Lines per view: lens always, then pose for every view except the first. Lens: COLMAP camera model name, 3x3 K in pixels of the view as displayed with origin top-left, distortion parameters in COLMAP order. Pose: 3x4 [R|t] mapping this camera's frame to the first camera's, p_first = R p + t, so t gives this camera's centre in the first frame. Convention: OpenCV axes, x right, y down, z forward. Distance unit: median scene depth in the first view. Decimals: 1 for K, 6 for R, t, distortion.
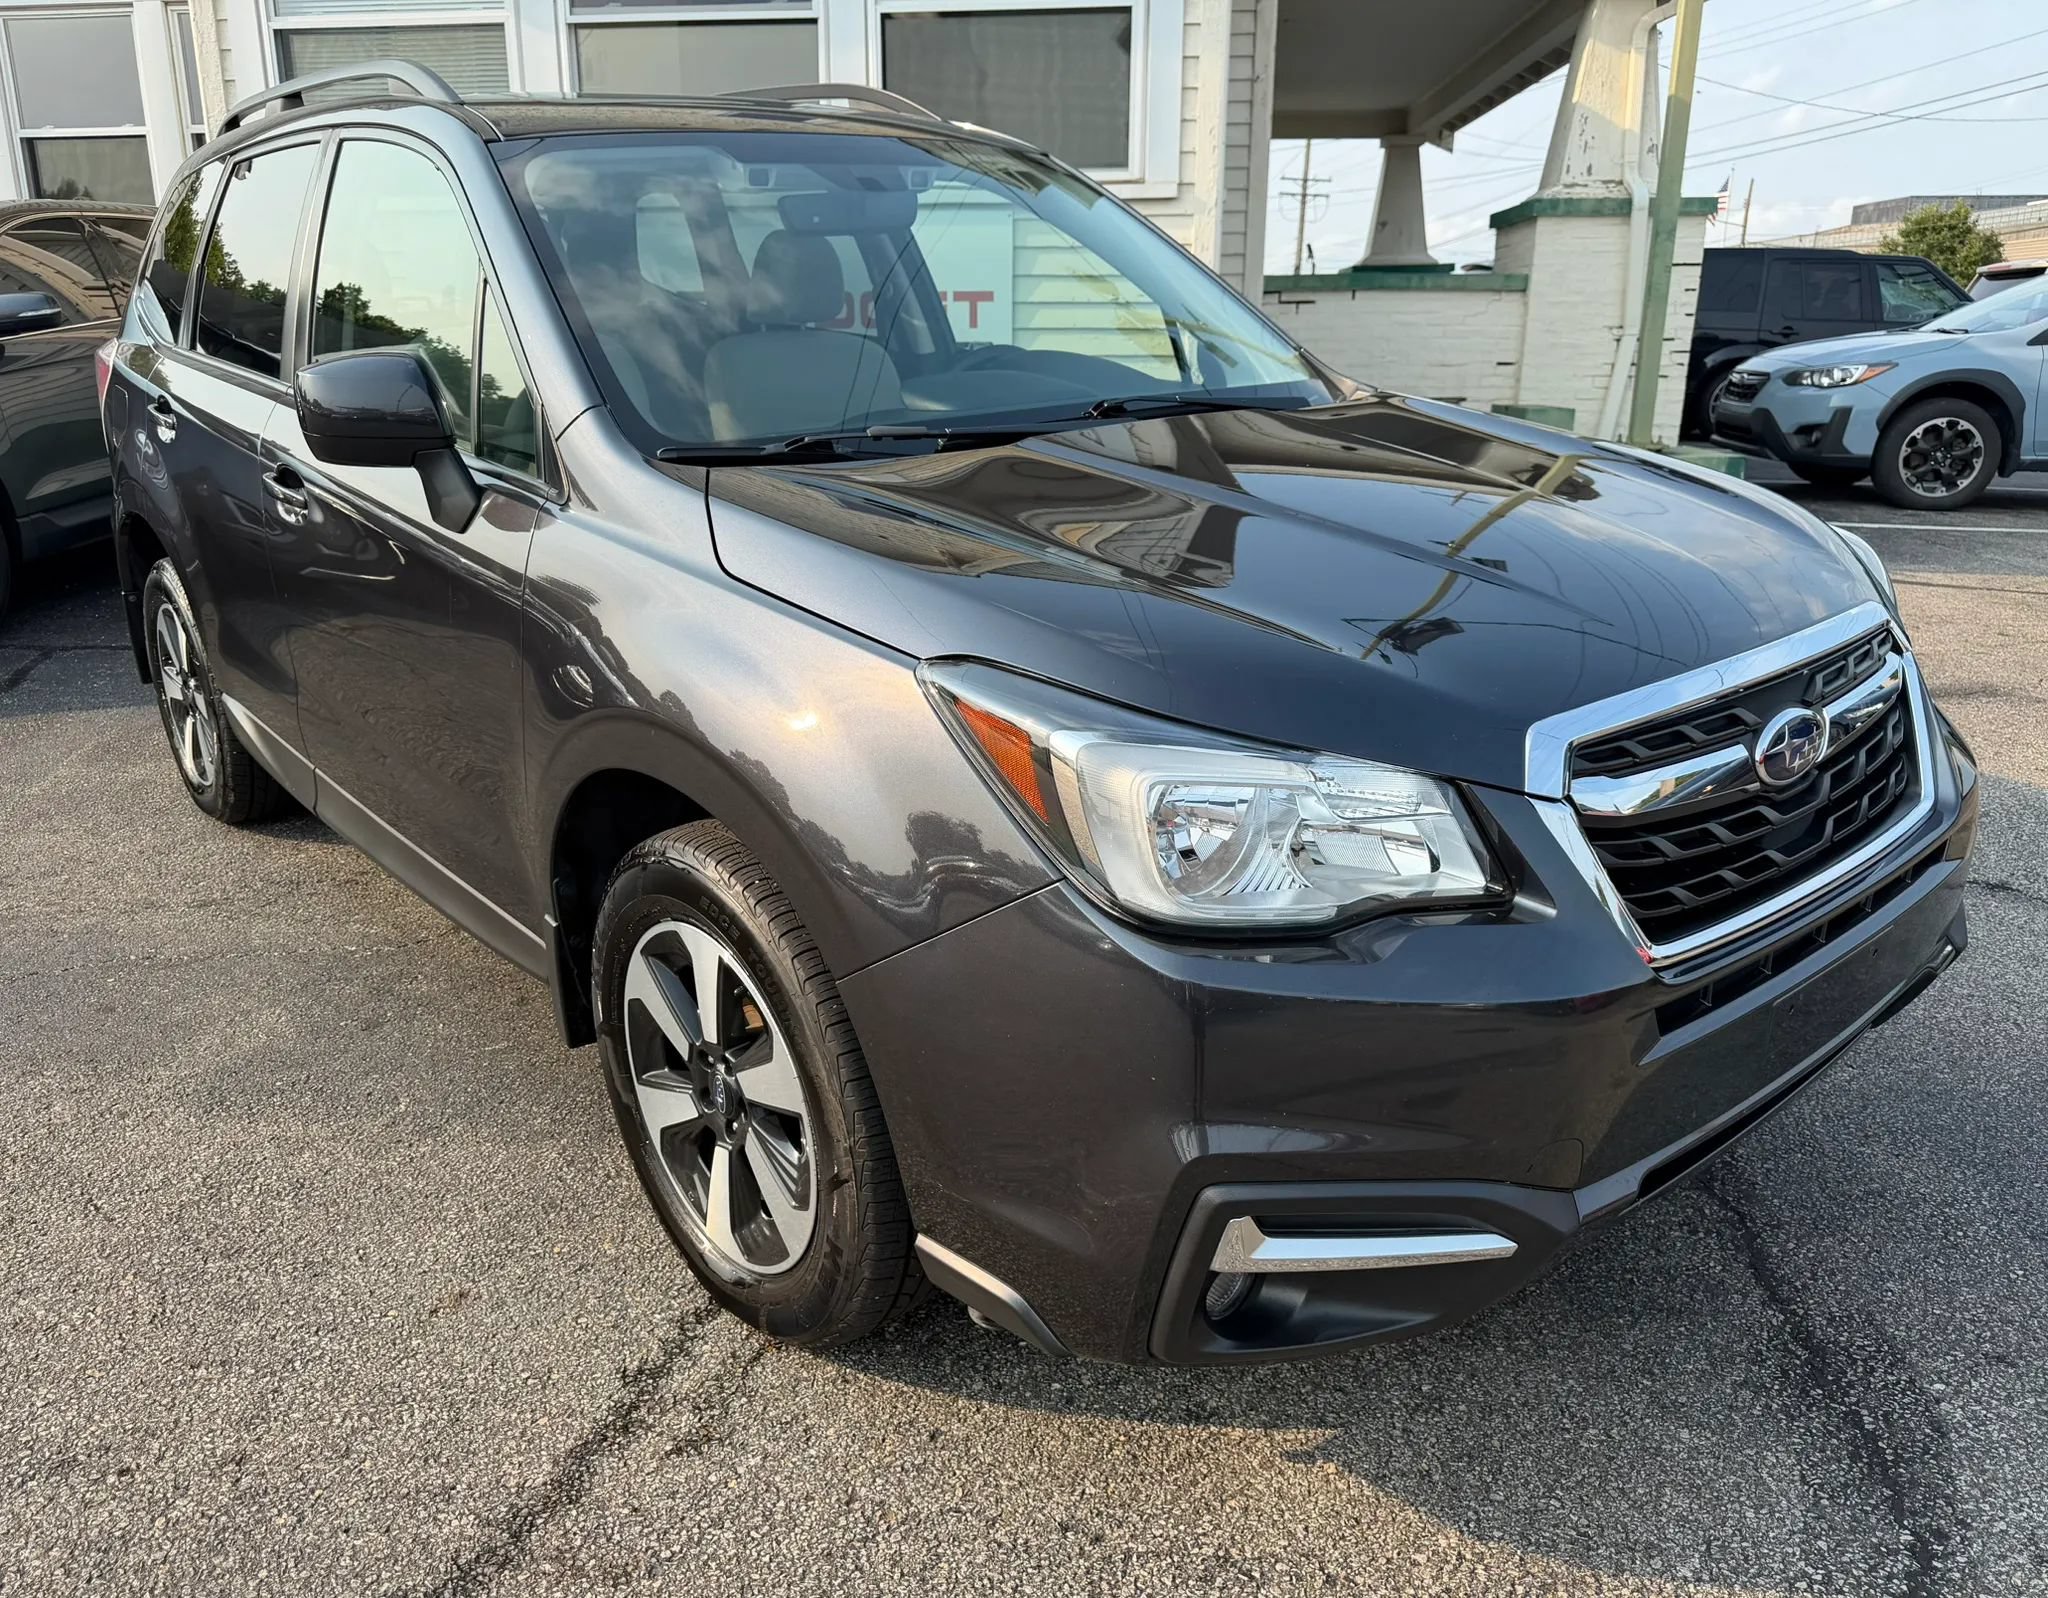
lens RADIAL K [[1517.5, 0, 1024.0], [0, 1517.5, 799.0], [0, 0, 1]] dist [0.015886, 0.000398]
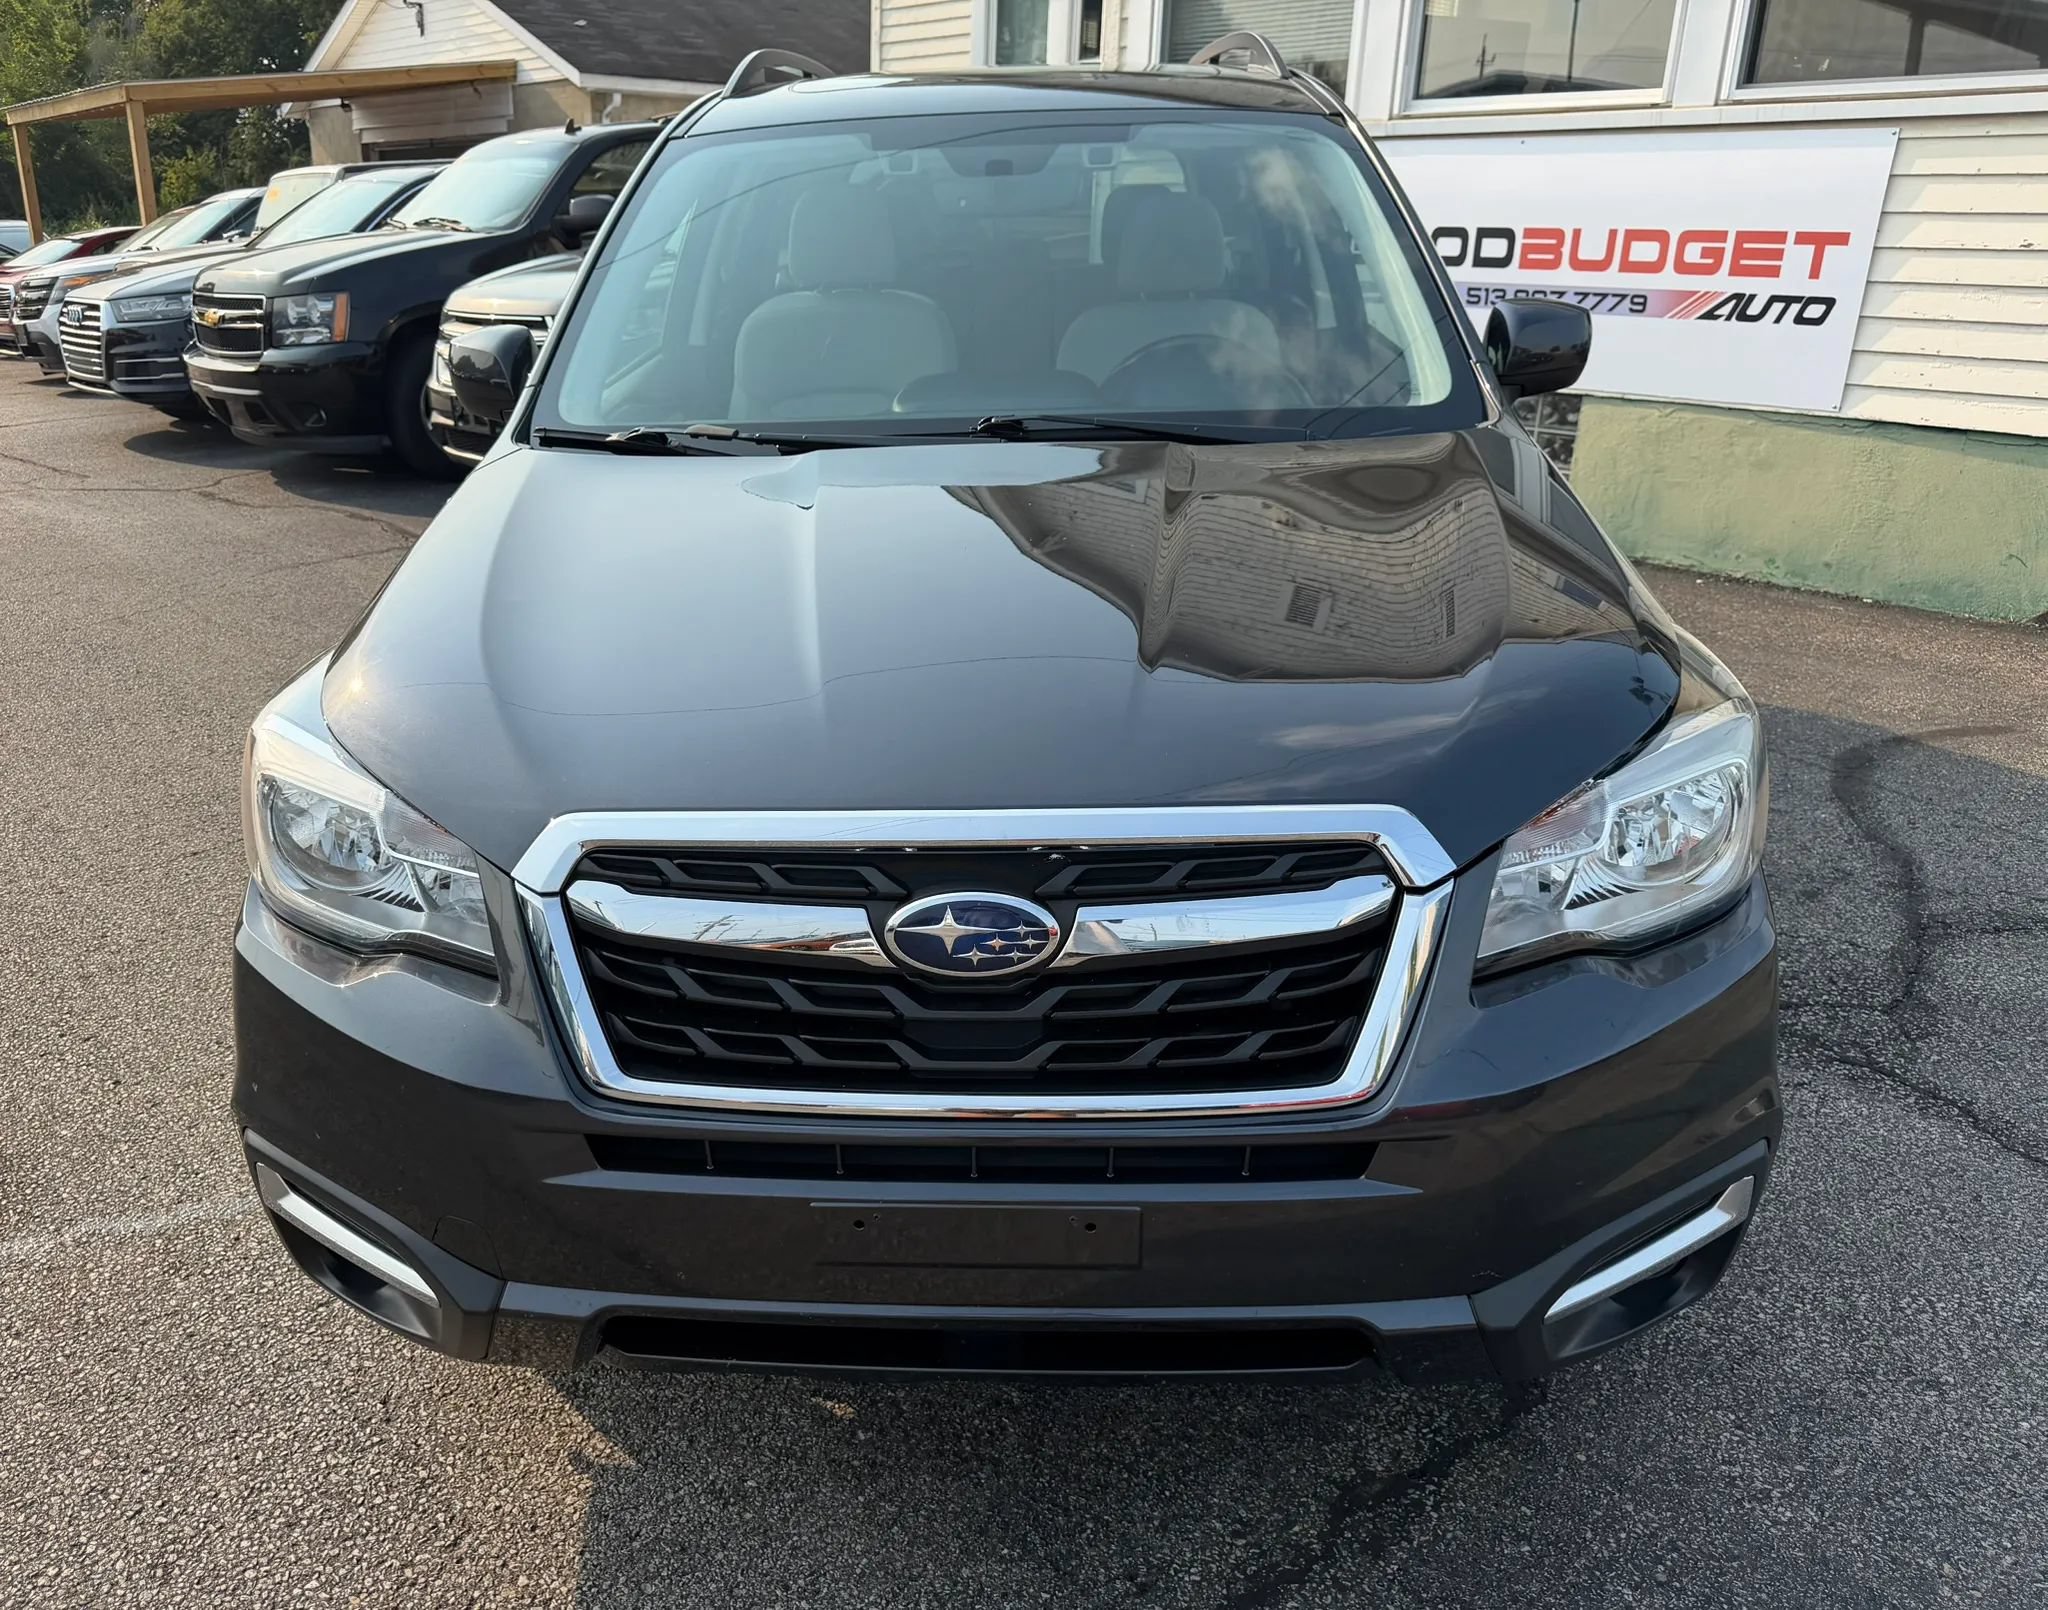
lens RADIAL K [[1638.6, 0, 980.5], [0, 1638.6, 793.5], [0, 0, 1]] dist [0.001932, -0.008108]
pose [[0.728154, 0.242033, -0.641258, 0.967575], [-0.219166, 0.968678, 0.116749, -0.195090], [0.649429, 0.055531, 0.758392, 0.301285]]
